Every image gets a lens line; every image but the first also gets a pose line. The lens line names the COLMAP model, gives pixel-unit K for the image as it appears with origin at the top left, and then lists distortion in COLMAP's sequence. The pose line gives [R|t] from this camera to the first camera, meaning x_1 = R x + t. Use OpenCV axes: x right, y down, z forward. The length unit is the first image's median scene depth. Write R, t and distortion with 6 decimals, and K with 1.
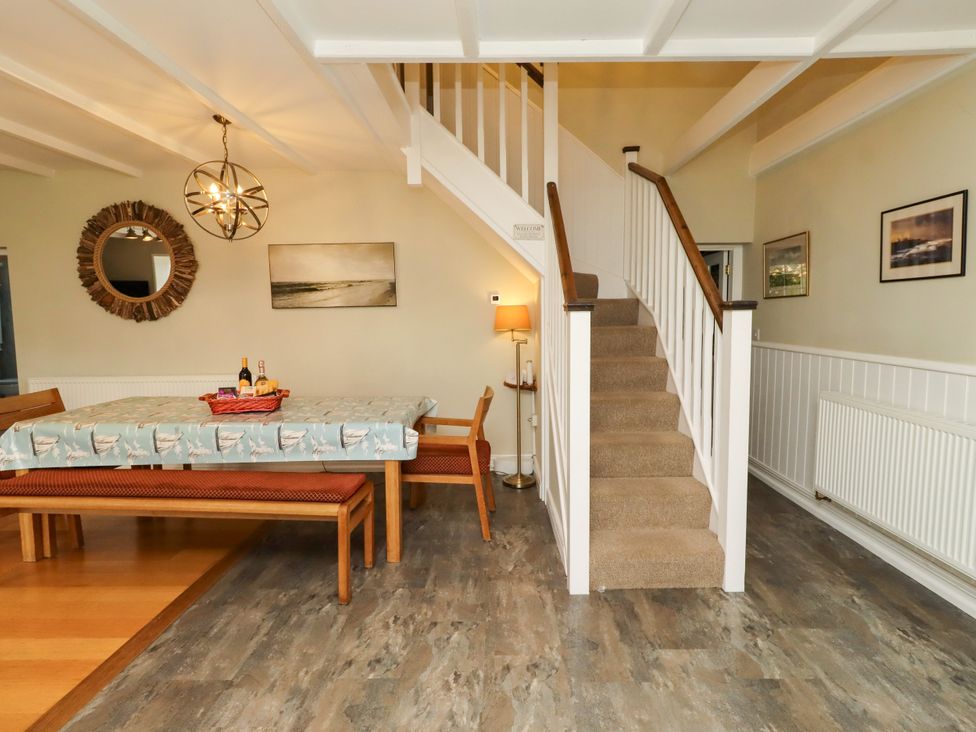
lens RADIAL K [[506.8, 0, 495.4], [0, 506.8, 351.5], [0, 0, 1]] dist [0.006059, -0.001204]
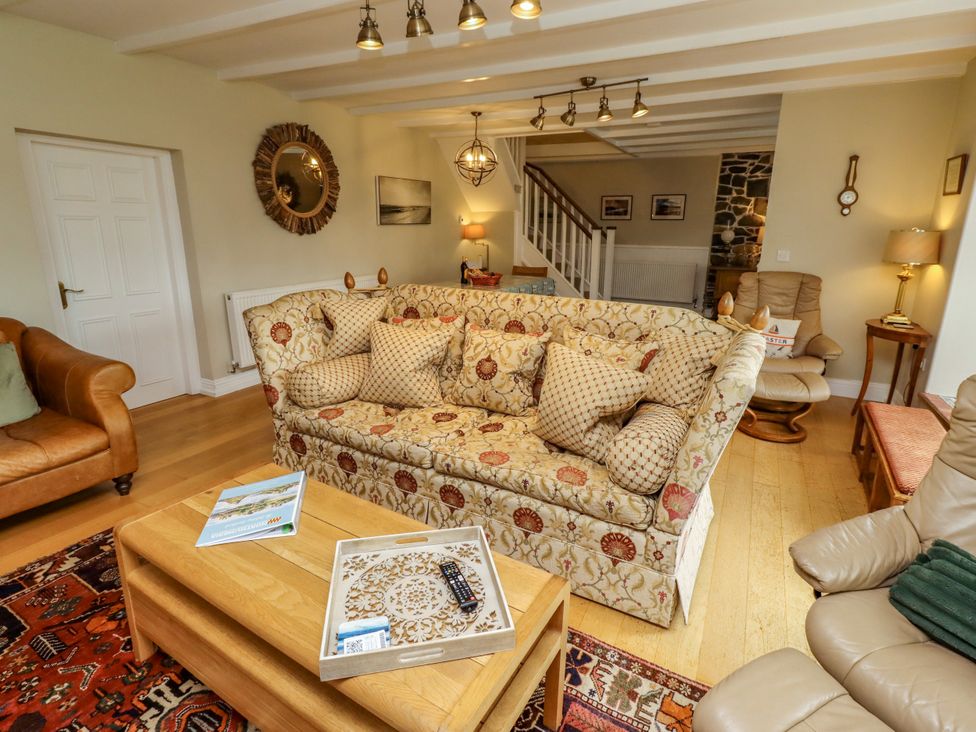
lens RADIAL K [[506.8, 0, 495.4], [0, 506.8, 351.5], [0, 0, 1]] dist [0.006059, -0.001204]
pose [[0.459647, -0.204556, 0.864223, -1.569503], [0.055585, 0.977831, 0.201883, -0.009481], [-0.886361, -0.044757, 0.460827, 0.086915]]
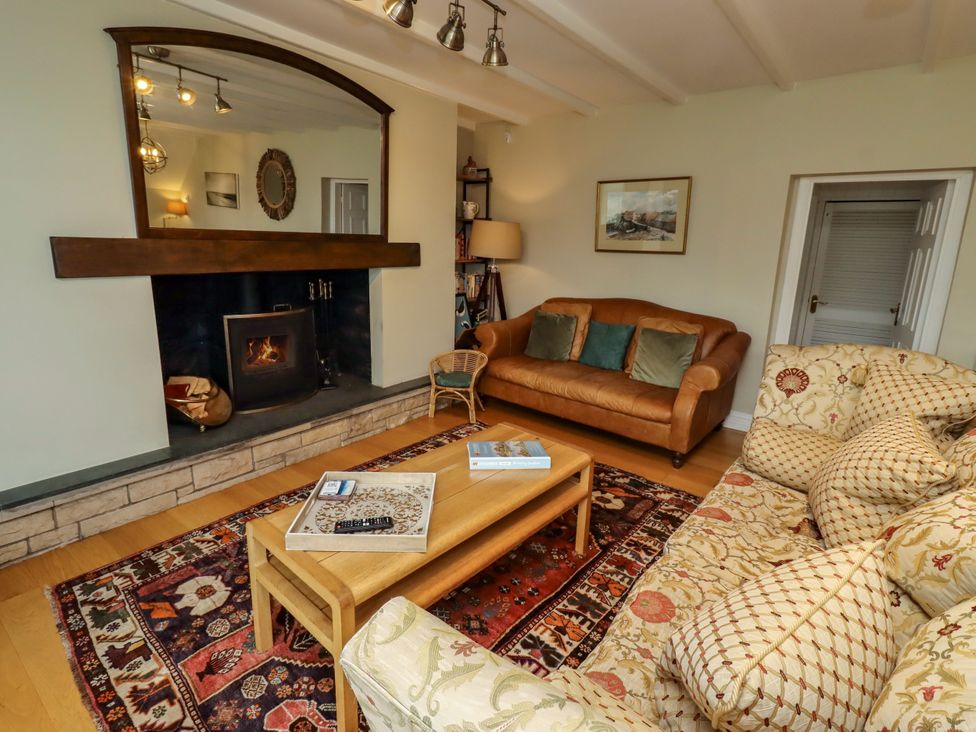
lens RADIAL K [[506.8, 0, 495.4], [0, 506.8, 351.5], [0, 0, 1]] dist [0.006059, -0.001204]
pose [[0.798953, 0.163095, -0.578856, -1.059399], [-0.085923, 0.983606, 0.158543, -0.006516], [0.595224, -0.076931, 0.799868, 0.007838]]
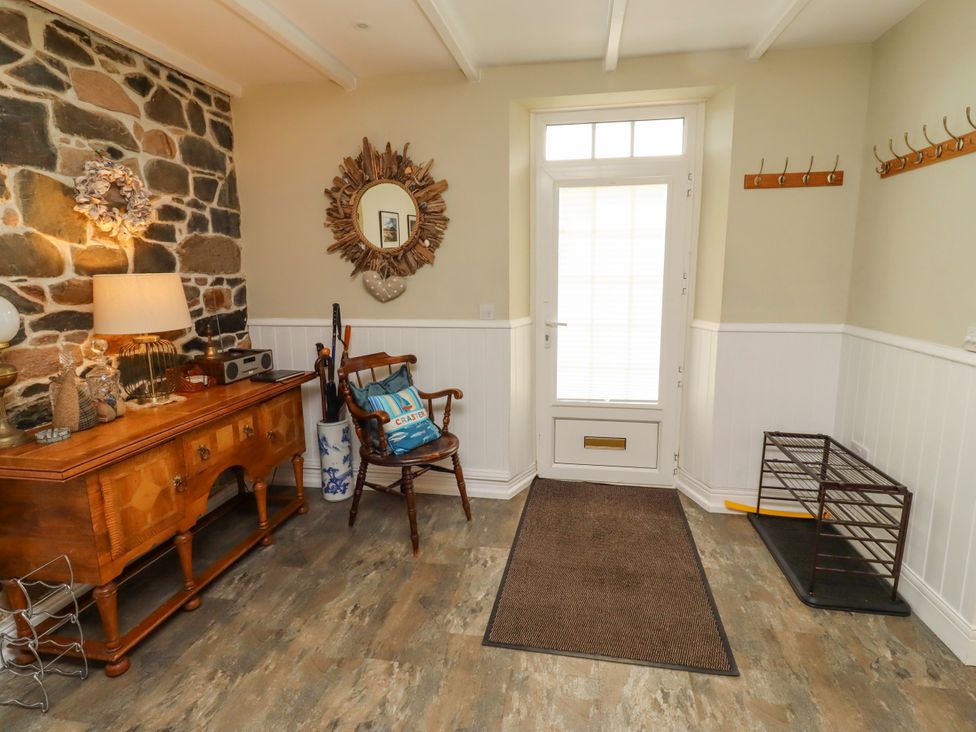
lens RADIAL K [[506.8, 0, 495.4], [0, 506.8, 351.5], [0, 0, 1]] dist [0.006059, -0.001204]
pose [[-0.986066, -0.012030, 0.165919, 0.011834], [0.029065, 0.969581, 0.243038, -0.065830], [-0.163795, 0.244474, -0.955722, 0.539868]]
